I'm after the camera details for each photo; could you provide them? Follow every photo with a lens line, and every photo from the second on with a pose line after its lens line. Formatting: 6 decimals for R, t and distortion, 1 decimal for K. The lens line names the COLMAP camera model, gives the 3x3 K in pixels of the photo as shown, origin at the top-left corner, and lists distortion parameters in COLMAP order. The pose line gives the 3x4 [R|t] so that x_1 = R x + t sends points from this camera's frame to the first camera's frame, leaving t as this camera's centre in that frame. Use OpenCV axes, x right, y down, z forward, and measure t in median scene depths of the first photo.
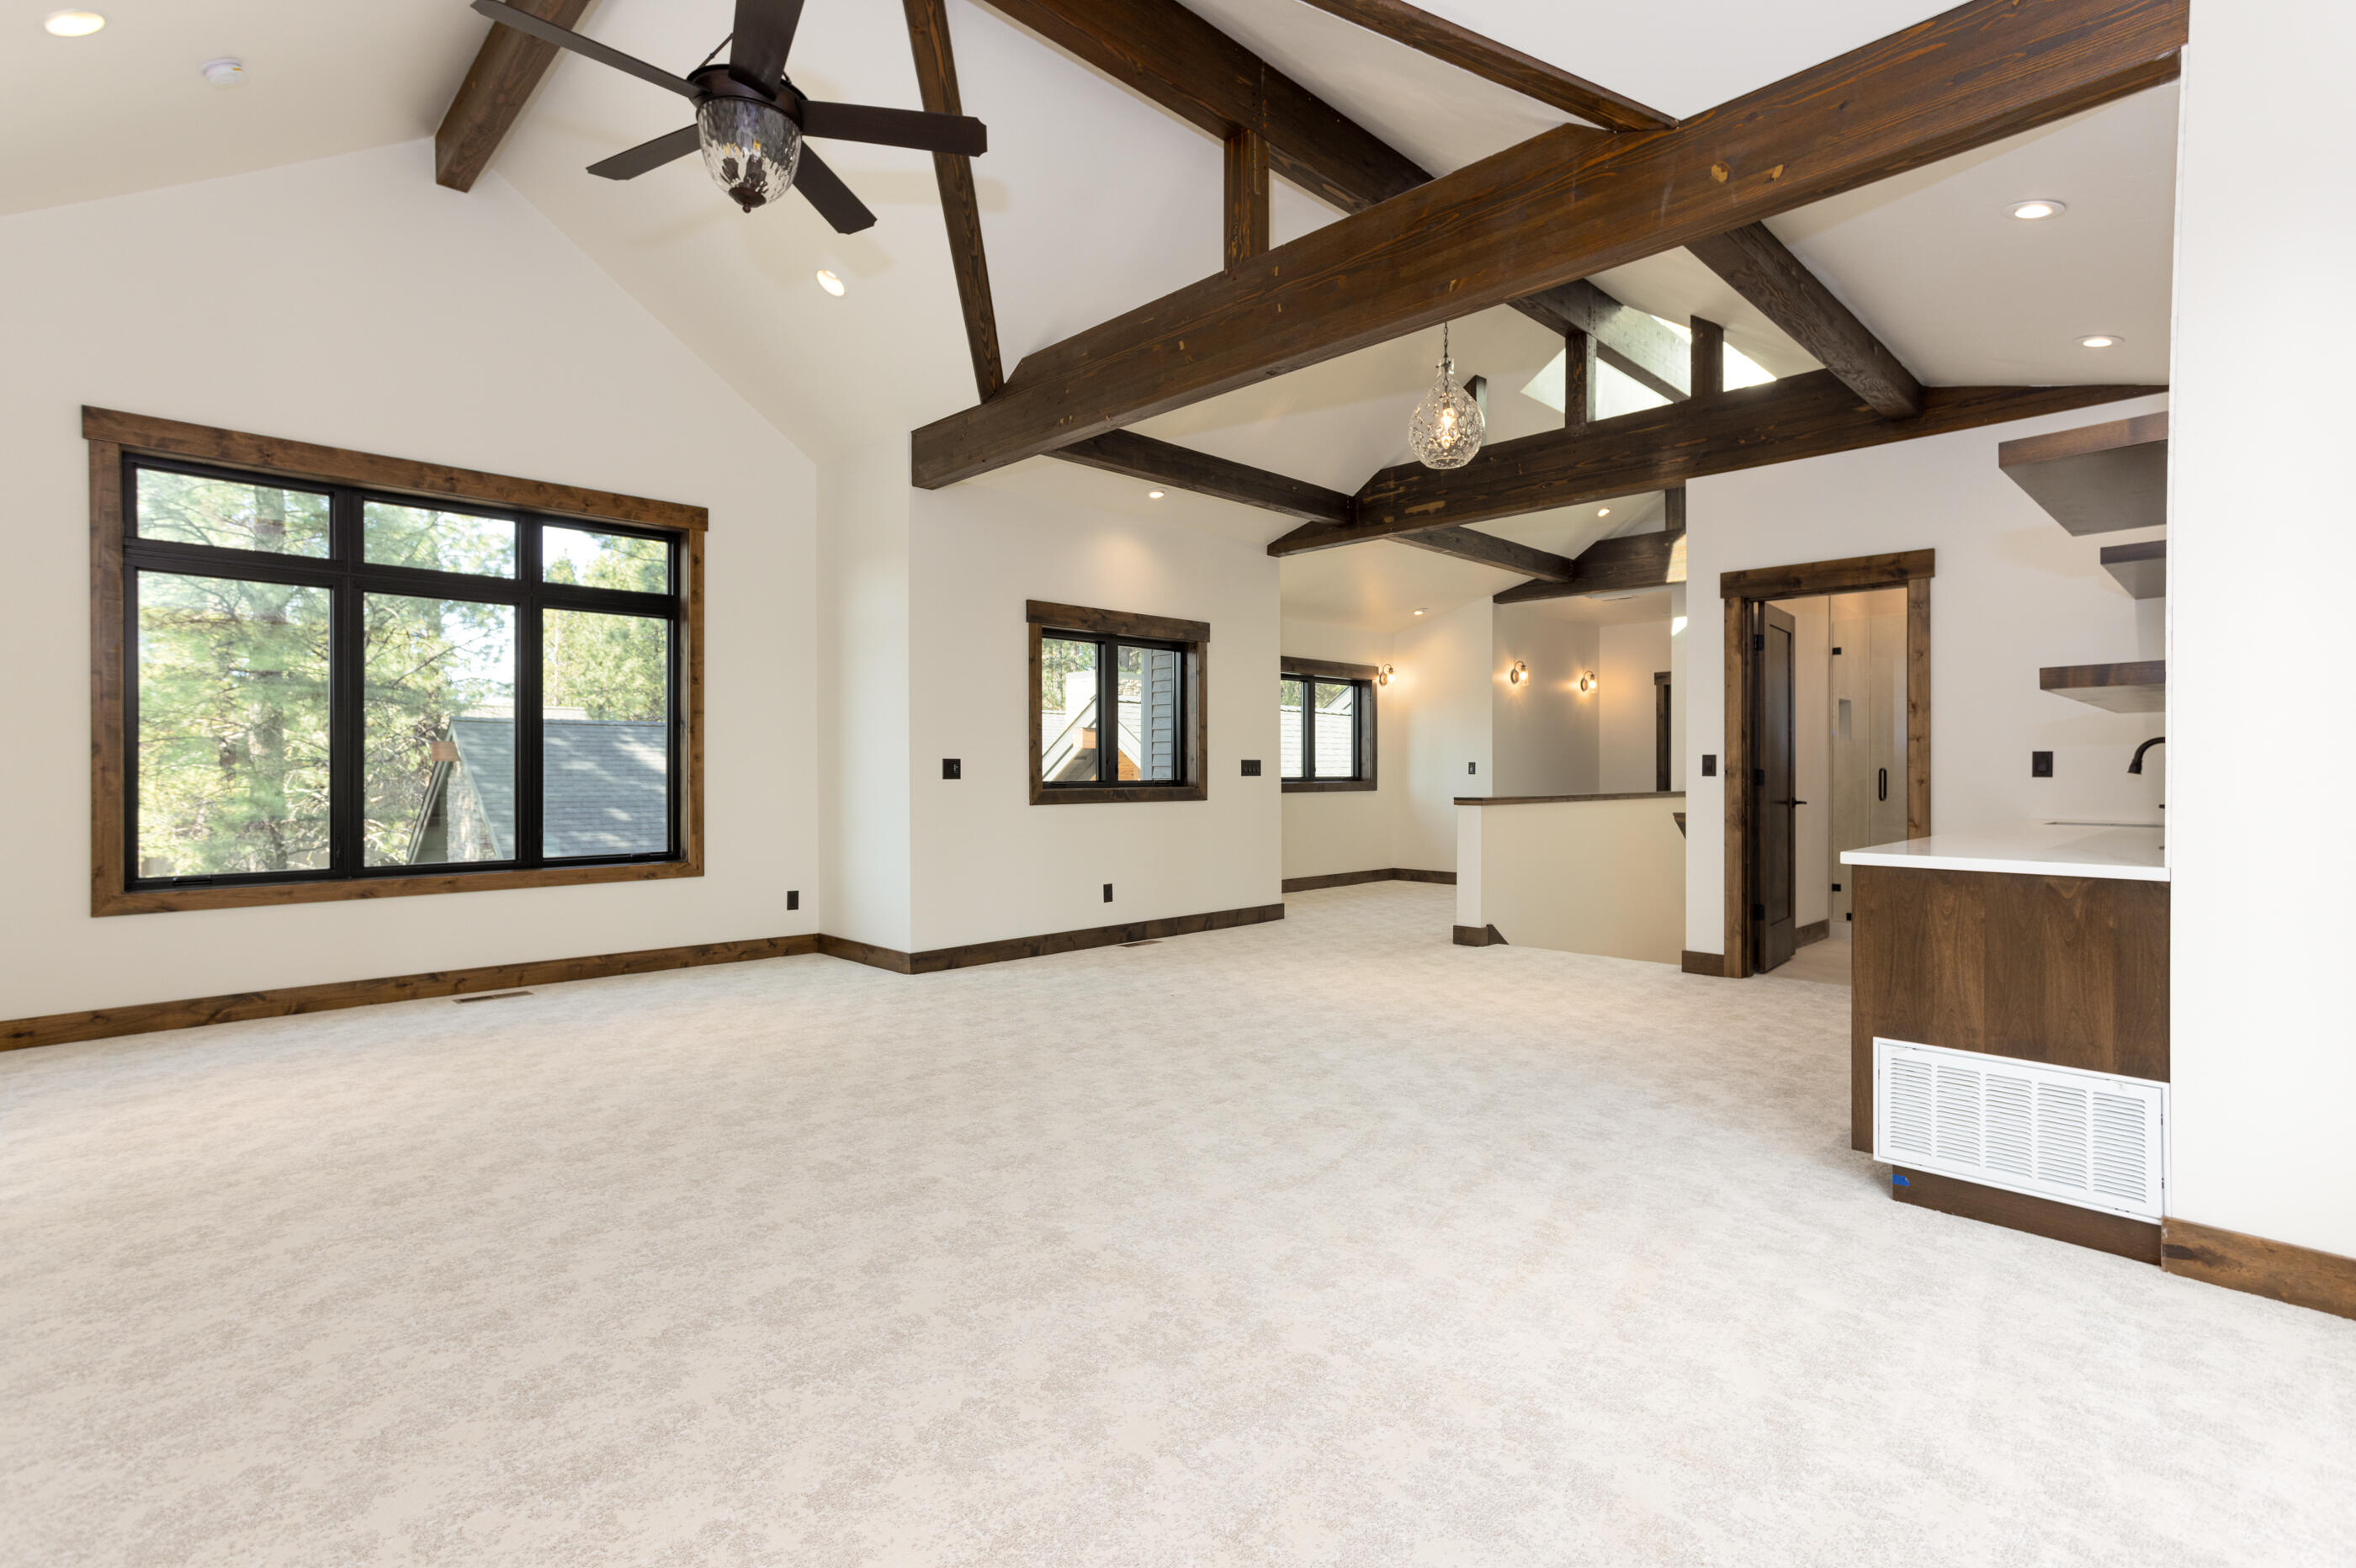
lens RADIAL K [[1131.9, 0, 1182.8], [0, 1131.9, 769.4], [0, 0, 1]] dist [0.003862, 0.005750]
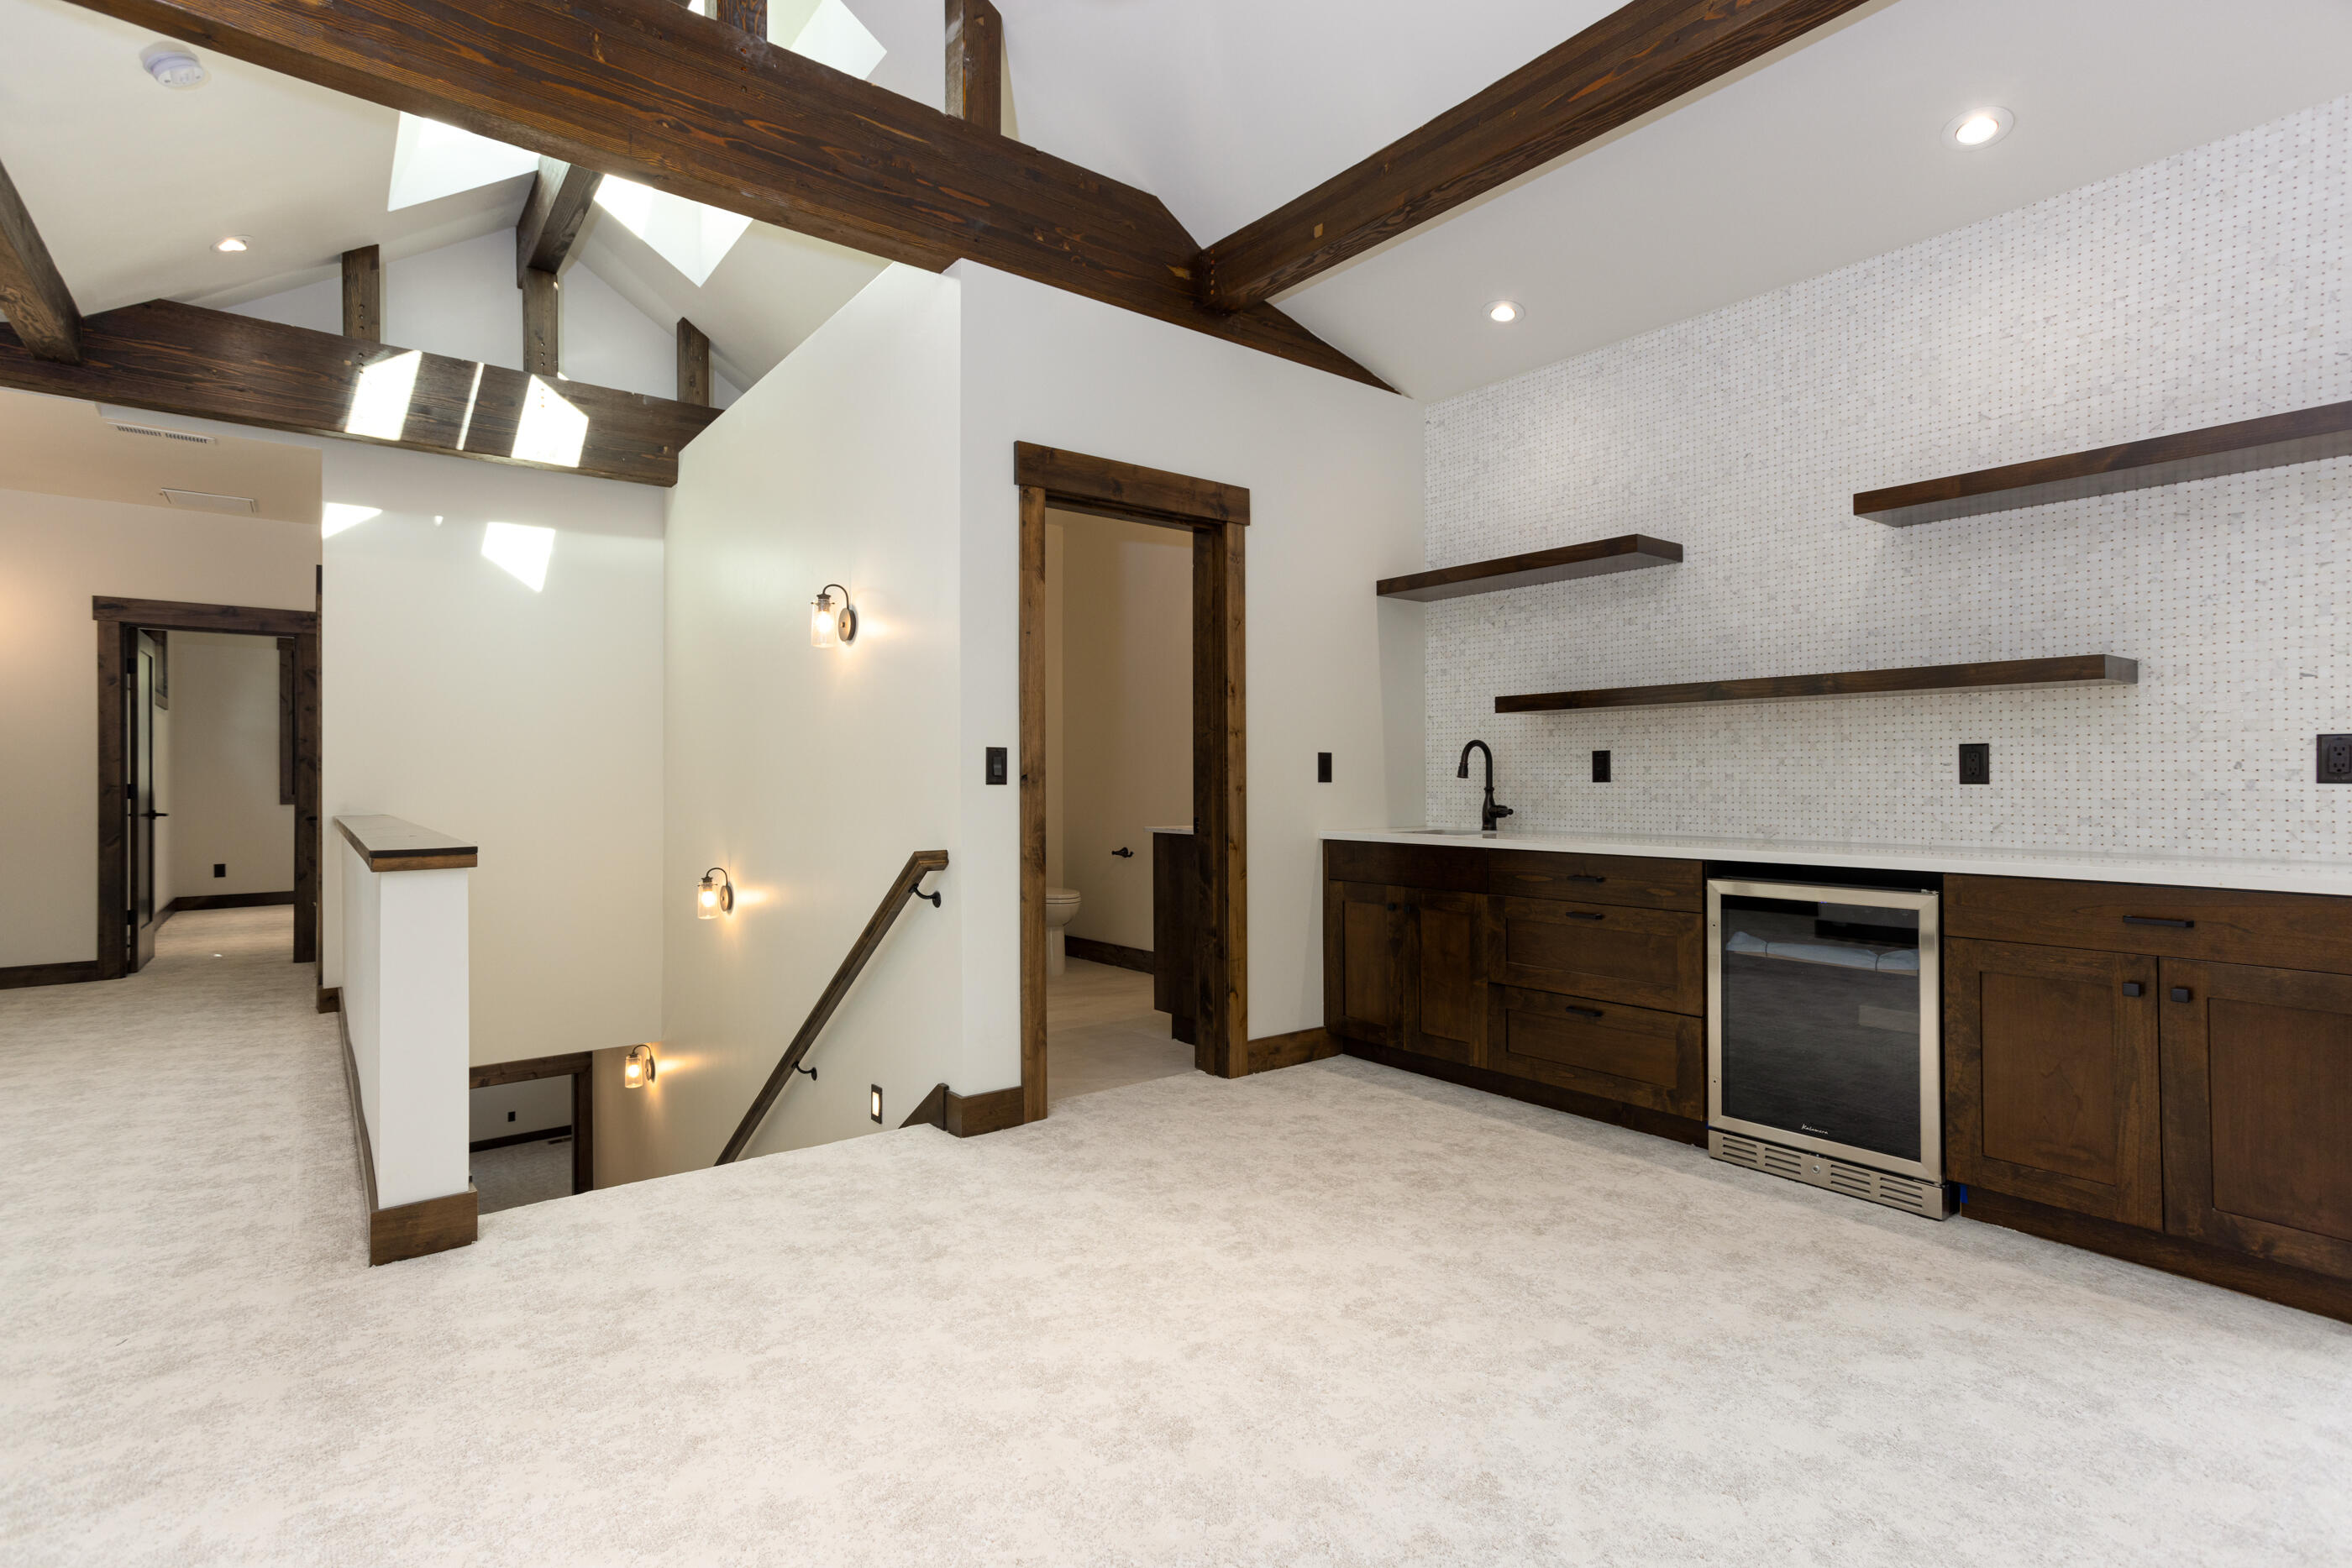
lens RADIAL K [[1130.0, 0, 1186.7], [0, 1130.0, 777.4], [0, 0, 1]] dist [0.003862, 0.005750]
pose [[0.120917, 0.002203, 0.992660, -0.106852], [0.004789, 0.999985, -0.002803, 0.004171], [-0.992651, 0.005092, 0.120904, 0.889019]]
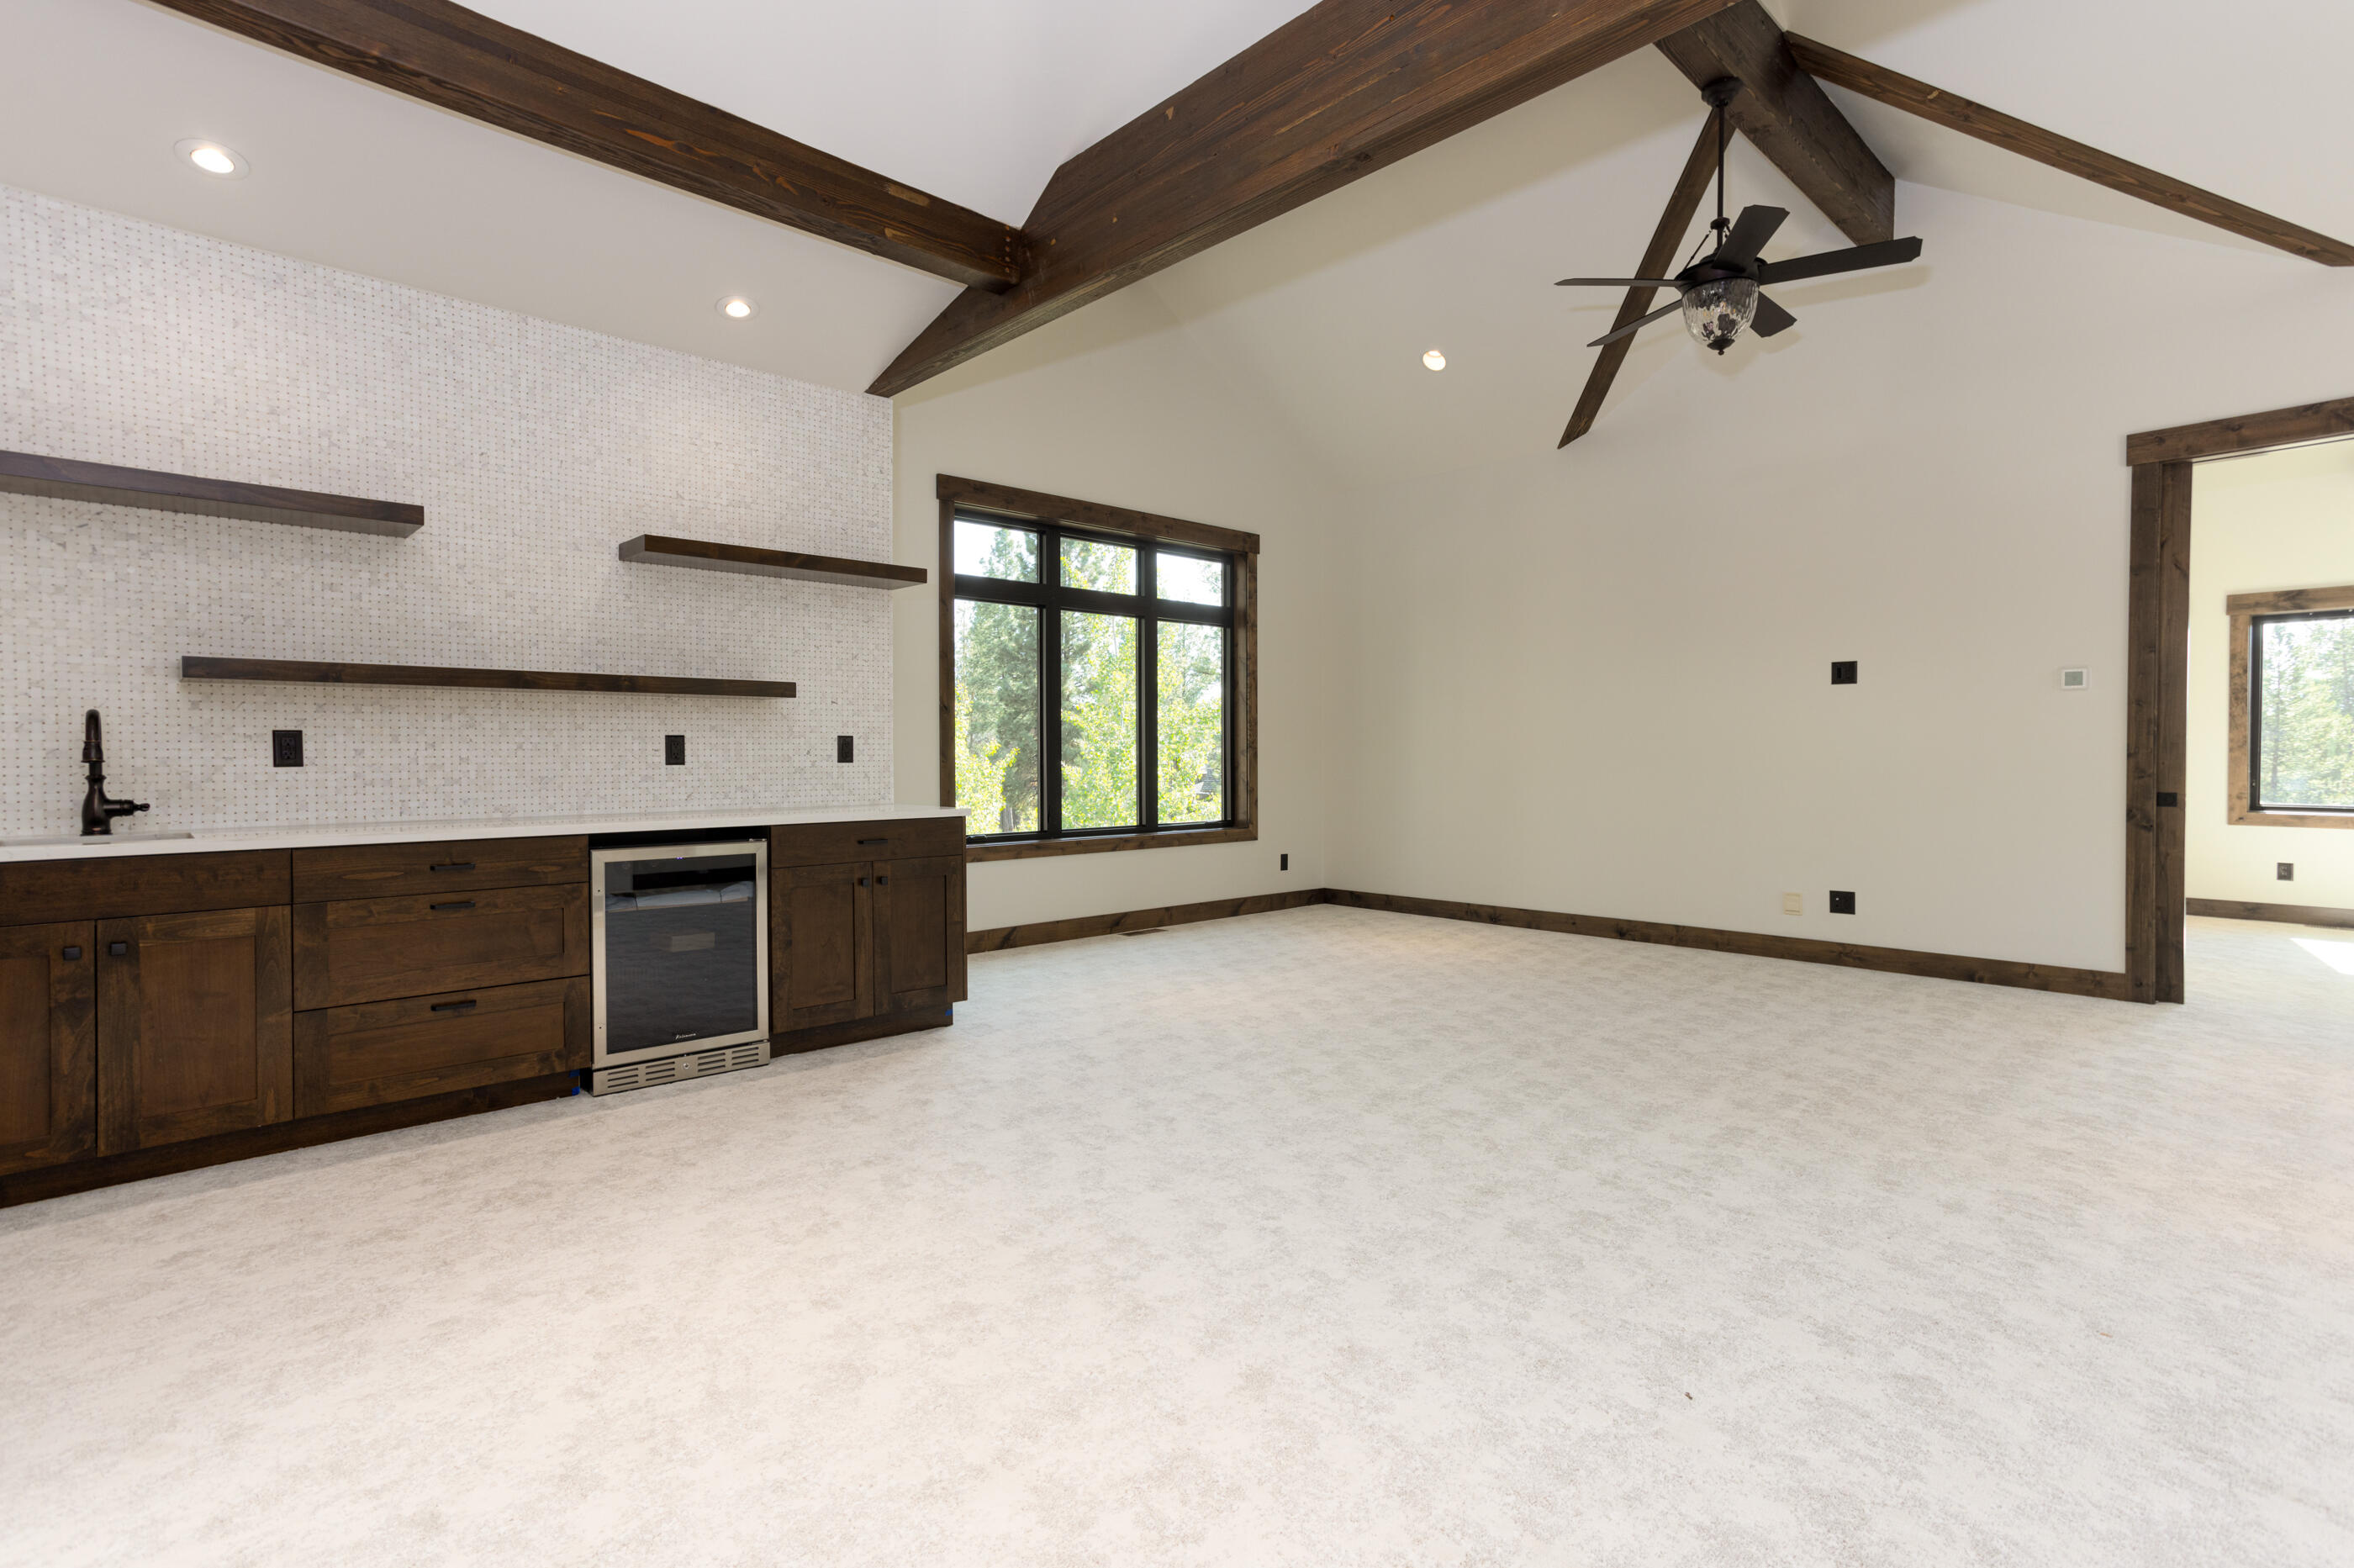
lens RADIAL K [[1131.1, 0, 1185.9], [0, 1131.1, 782.0], [0, 0, 1]] dist [0.003862, 0.005750]
pose [[-0.999261, 0.005874, 0.037982, 0.125459], [0.006823, 0.999666, 0.024915, 0.002586], [-0.037823, 0.025156, -0.998968, 1.315727]]
